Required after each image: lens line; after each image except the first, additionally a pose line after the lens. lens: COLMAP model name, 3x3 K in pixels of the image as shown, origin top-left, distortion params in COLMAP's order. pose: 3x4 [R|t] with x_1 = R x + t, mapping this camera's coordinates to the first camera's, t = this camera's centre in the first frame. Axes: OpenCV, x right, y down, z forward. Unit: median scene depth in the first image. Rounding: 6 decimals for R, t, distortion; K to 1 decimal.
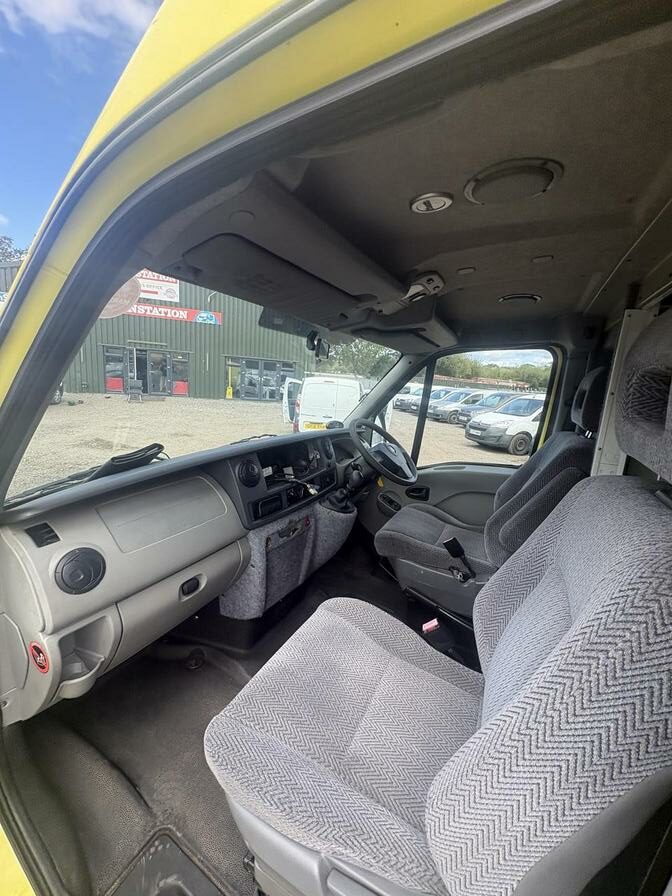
lens RADIAL K [[357.7, 0, 336.7], [0, 357.7, 449.3], [0, 0, 1]] dist [0.000424, 0.000420]
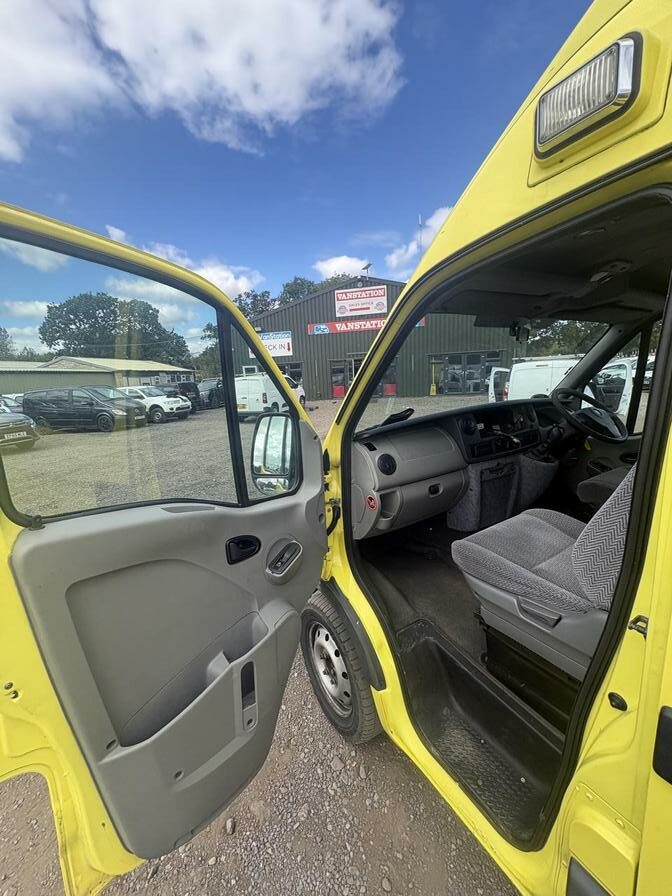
lens RADIAL K [[357.7, 0, 336.7], [0, 357.7, 449.3], [0, 0, 1]] dist [0.000424, 0.000420]
pose [[0.851630, -0.009232, -0.524062, 0.052428], [0.012483, 0.999919, 0.002670, 0.115108], [0.523994, -0.008816, 0.851676, -0.419173]]
